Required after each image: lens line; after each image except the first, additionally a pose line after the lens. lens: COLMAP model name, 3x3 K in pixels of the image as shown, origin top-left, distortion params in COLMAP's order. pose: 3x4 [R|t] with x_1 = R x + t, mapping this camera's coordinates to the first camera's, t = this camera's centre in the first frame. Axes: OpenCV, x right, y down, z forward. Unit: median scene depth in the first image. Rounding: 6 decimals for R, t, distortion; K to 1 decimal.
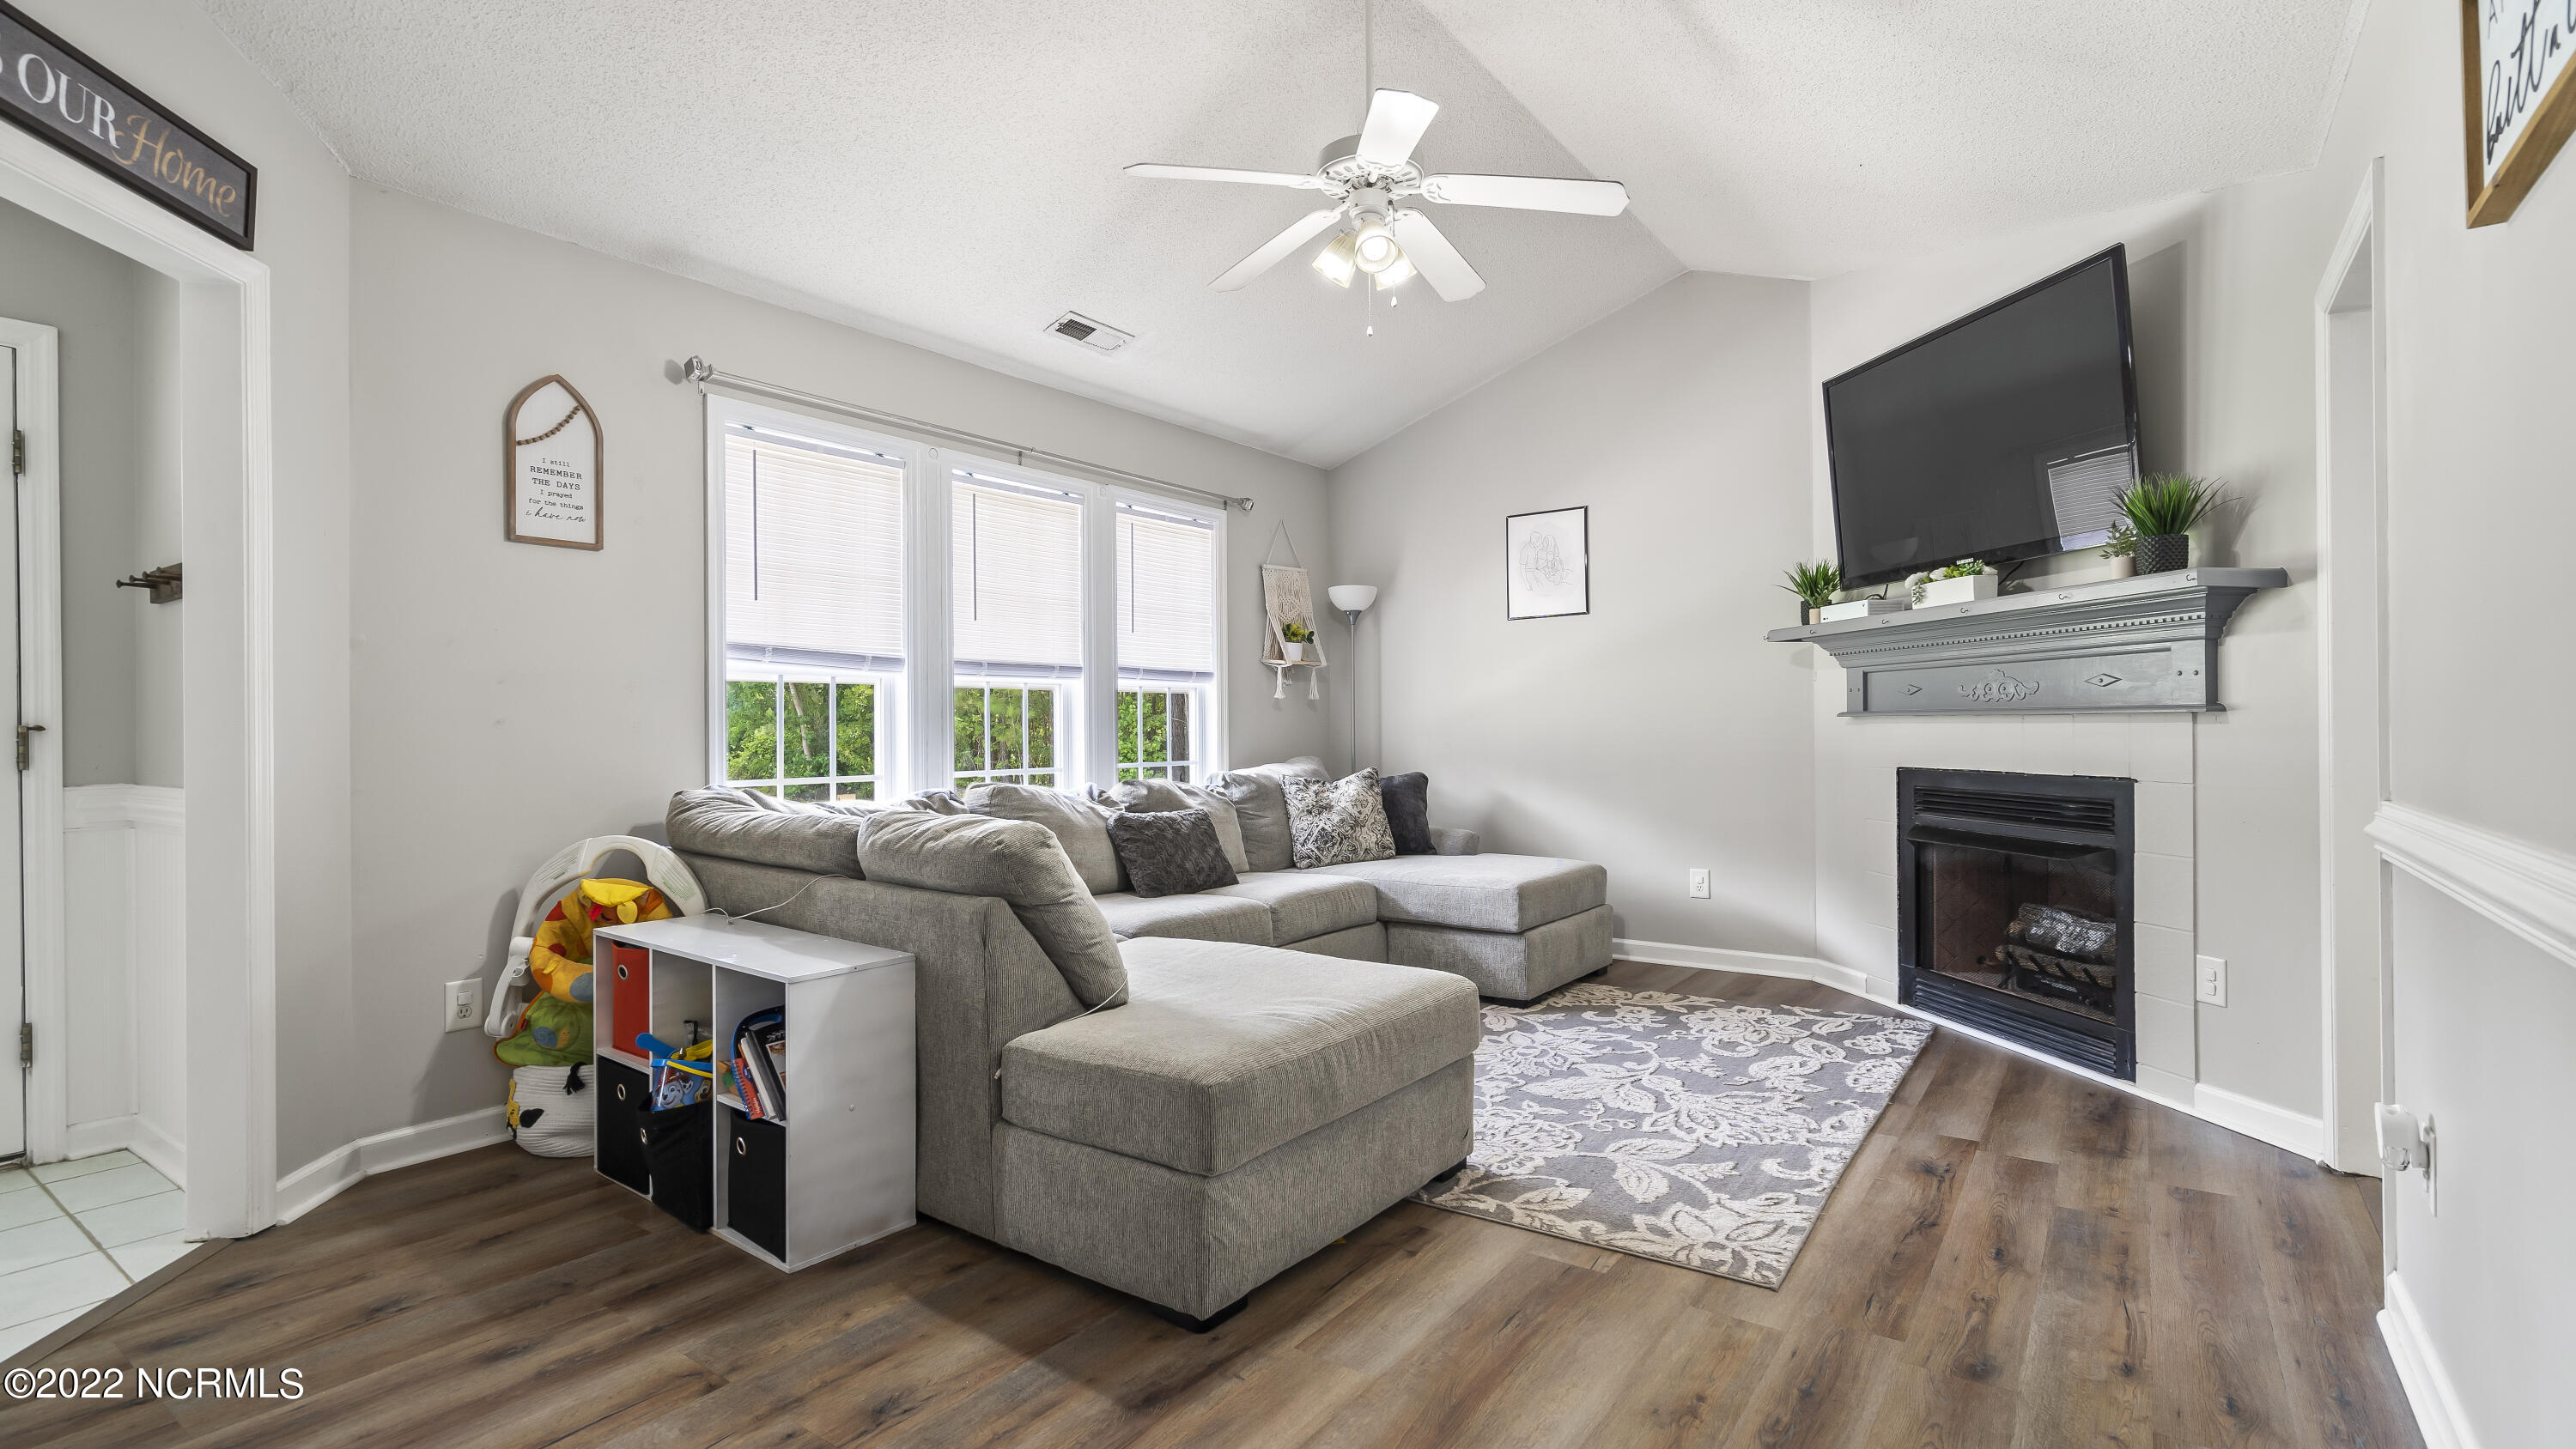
lens RADIAL K [[1189.6, 0, 1299.2], [0, 1189.6, 734.1], [0, 0, 1]] dist [-0.002635, -0.000288]
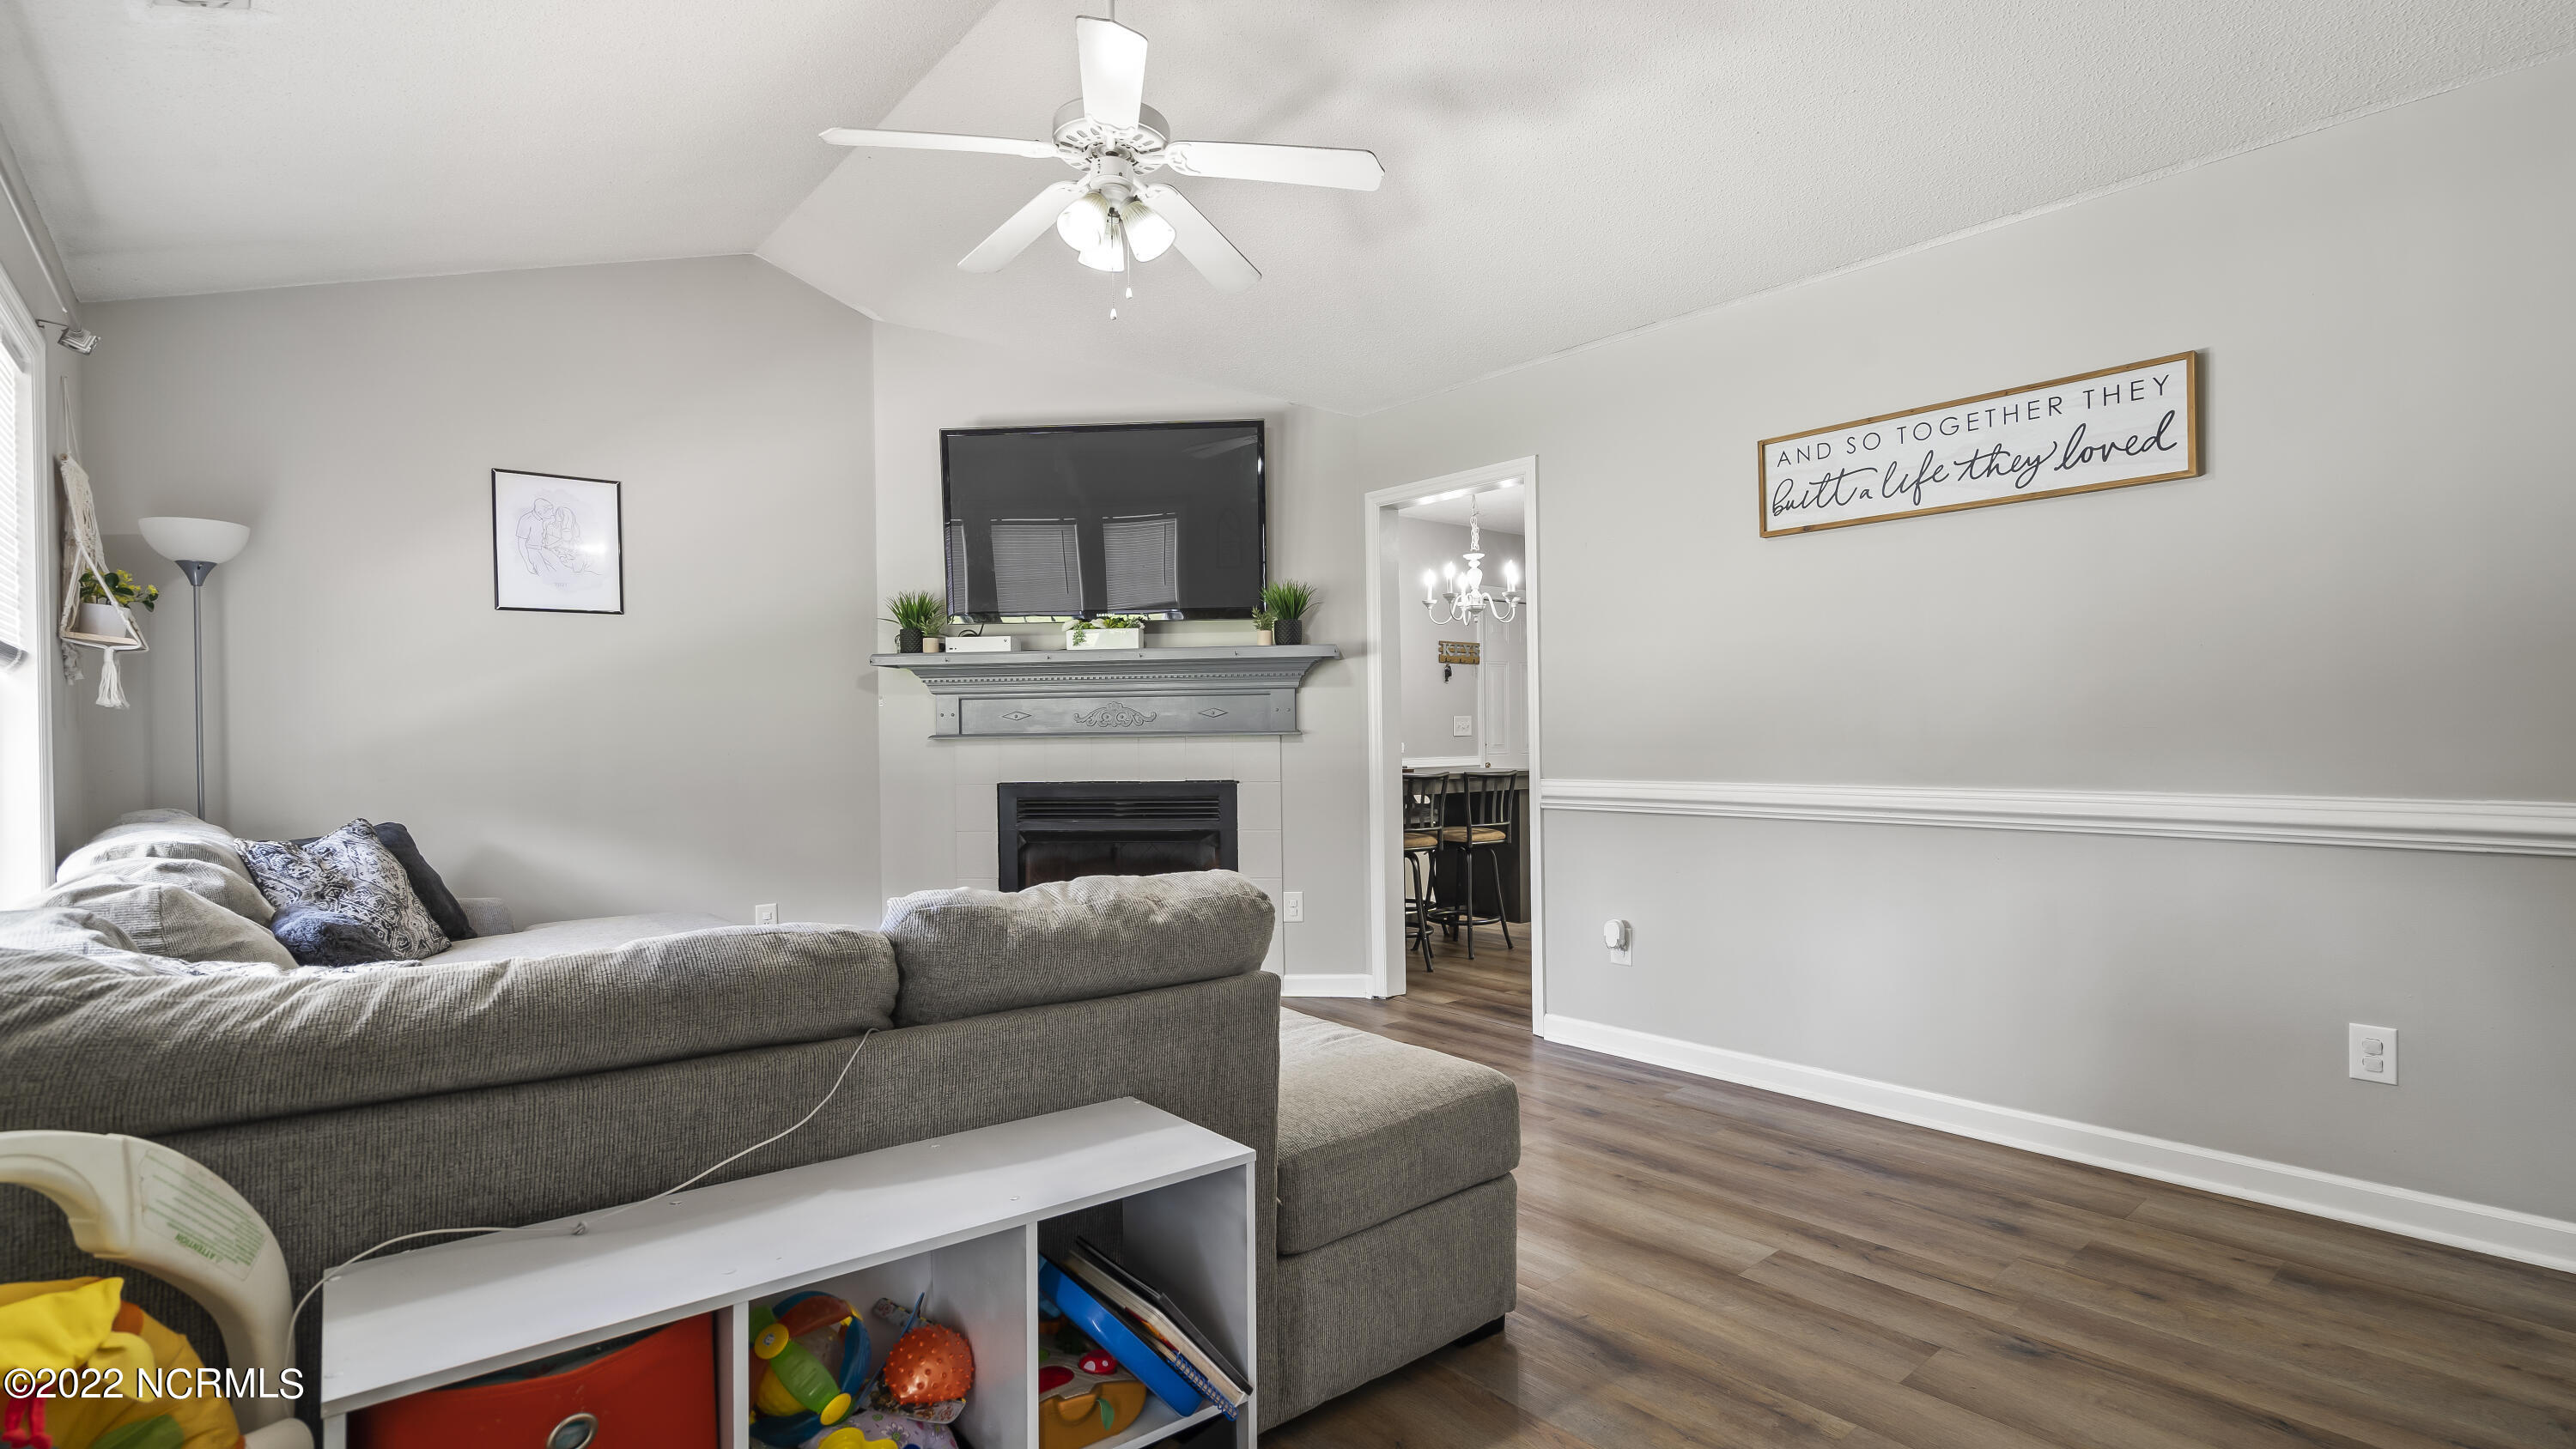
lens RADIAL K [[1189.6, 0, 1299.2], [0, 1189.6, 734.1], [0, 0, 1]] dist [-0.002635, -0.000288]
pose [[0.242126, 0.006959, 0.970220, -0.829979], [0.018041, 0.999769, -0.011673, -0.001213], [-0.970077, 0.020330, 0.241944, 0.672213]]
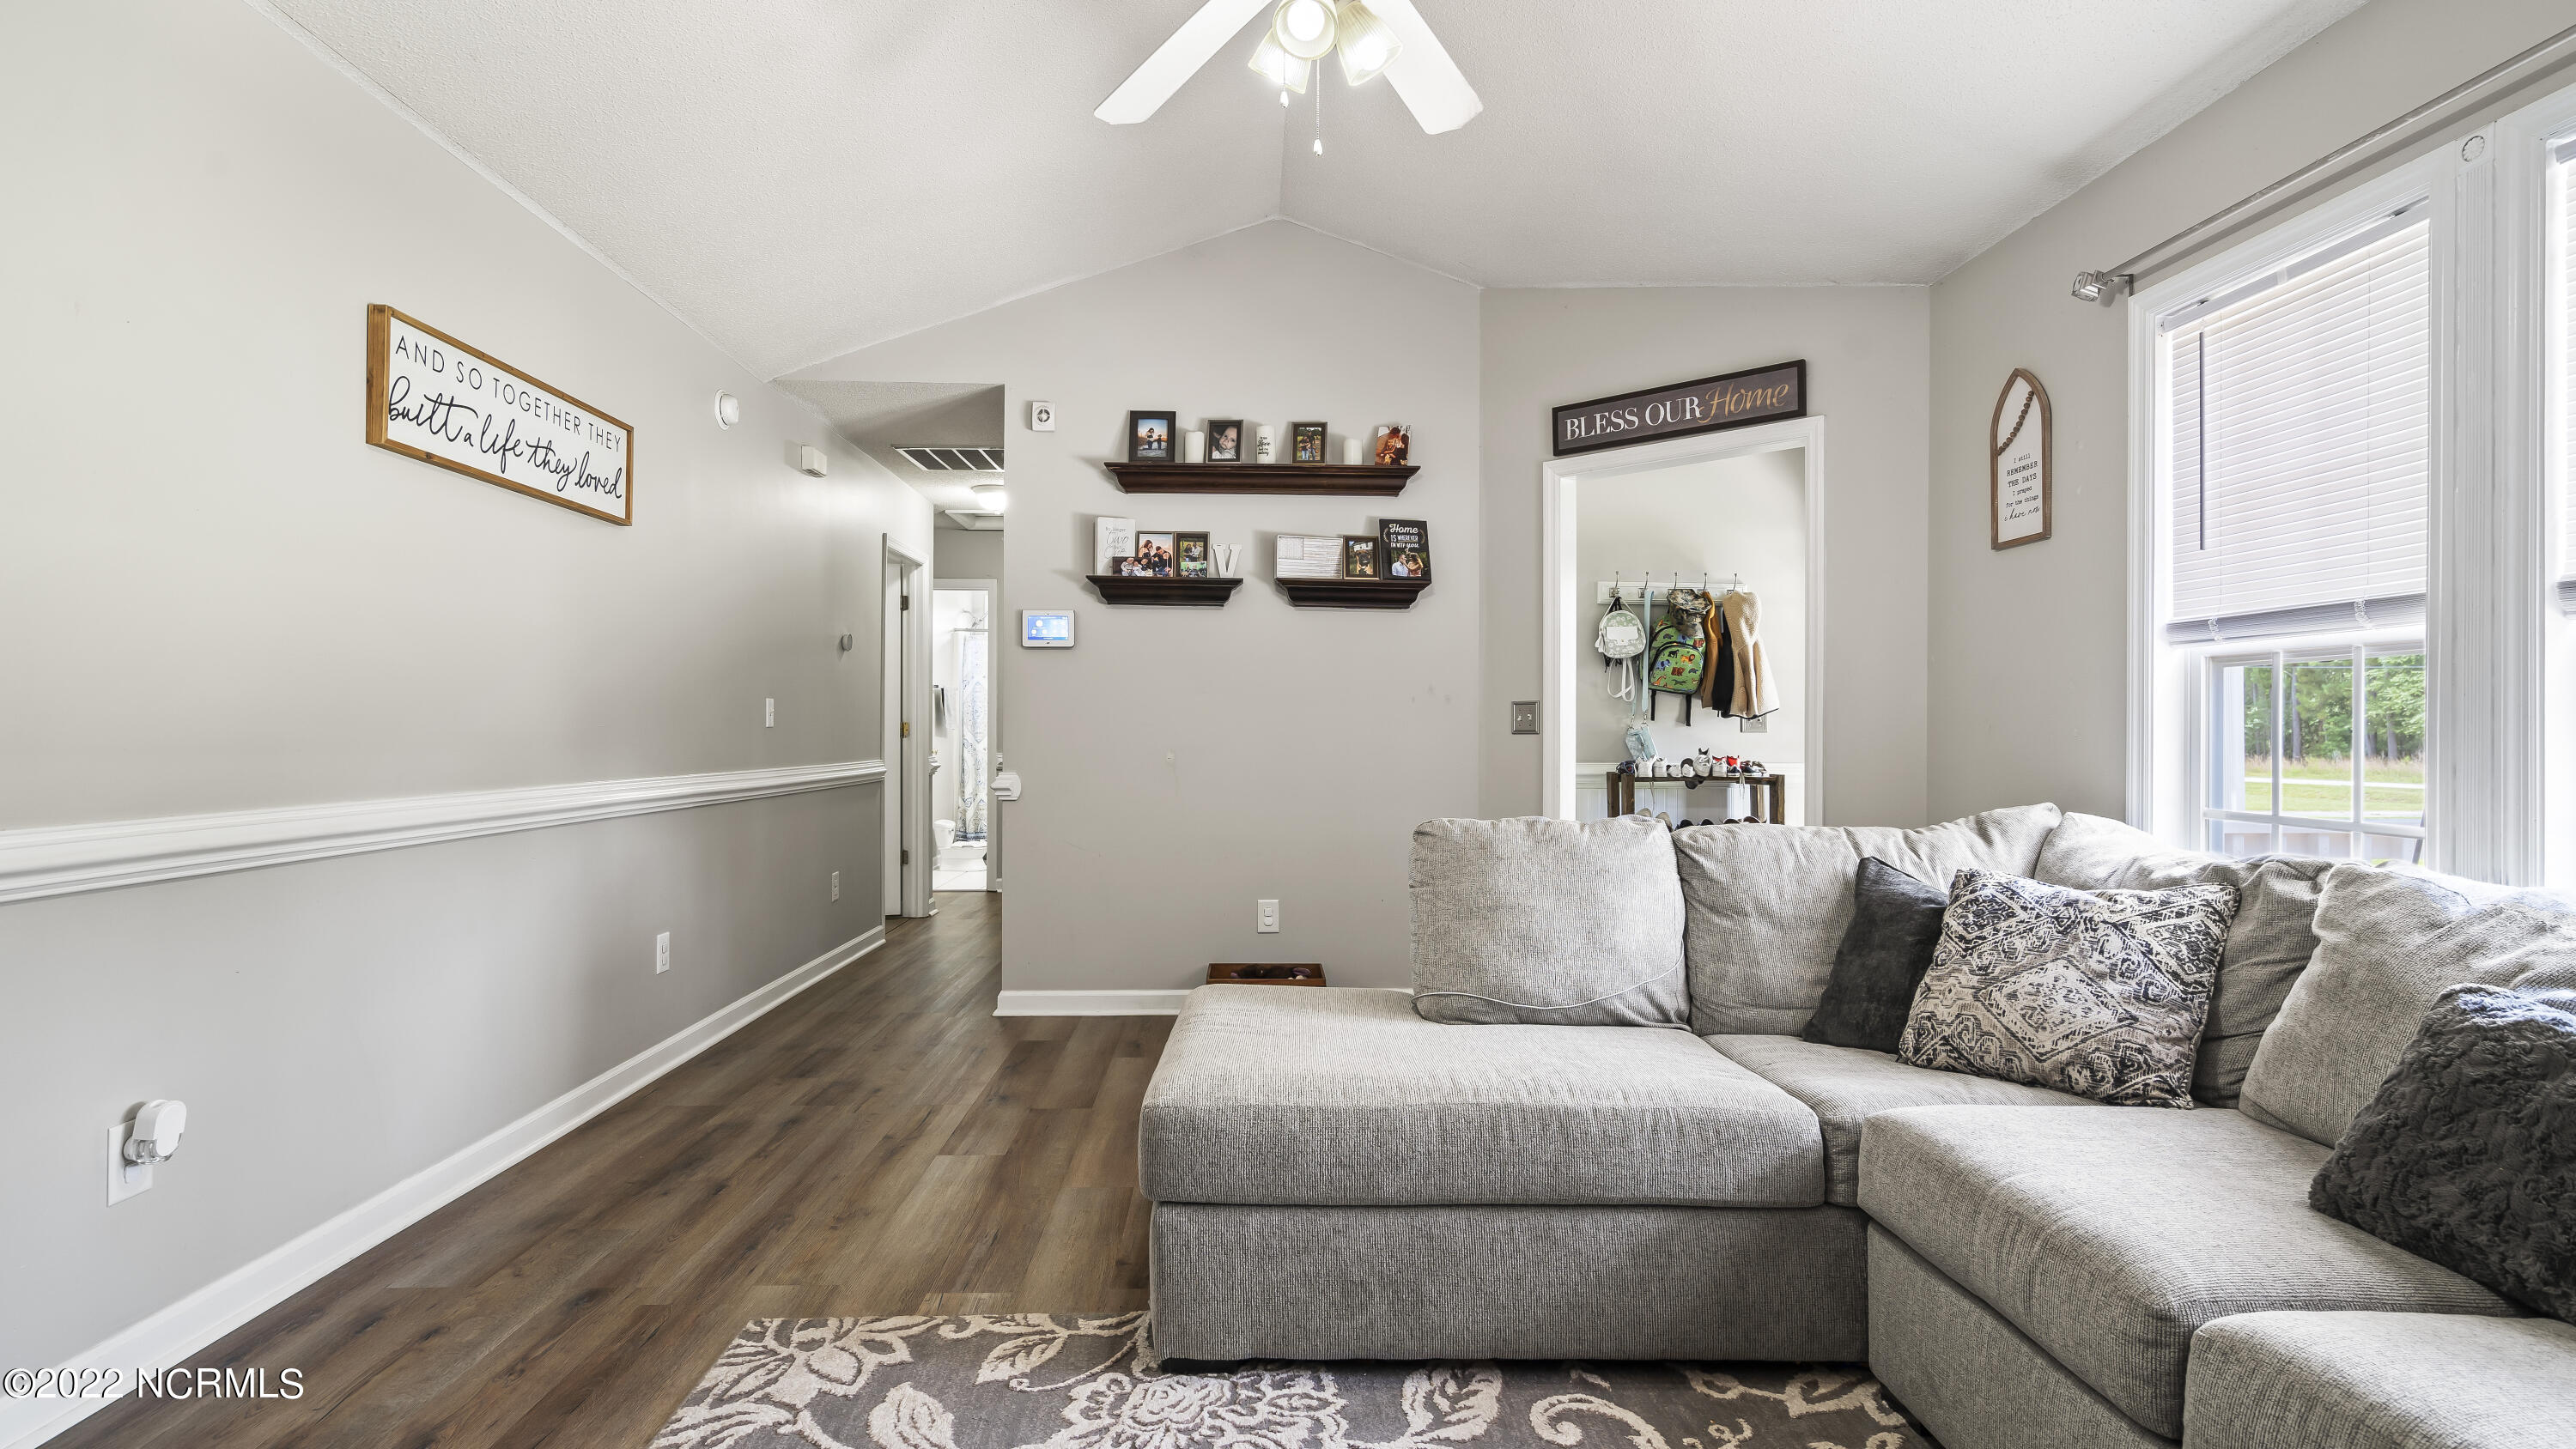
lens RADIAL K [[1263.3, 0, 1296.3], [0, 1263.3, 727.6], [0, 0, 1]] dist [-0.000350, 0.001052]
pose [[-0.794773, 0.003023, -0.606899, 0.524167], [-0.003052, 0.999955, 0.008979, -0.018474], [0.606899, 0.008989, -0.794728, 1.627966]]
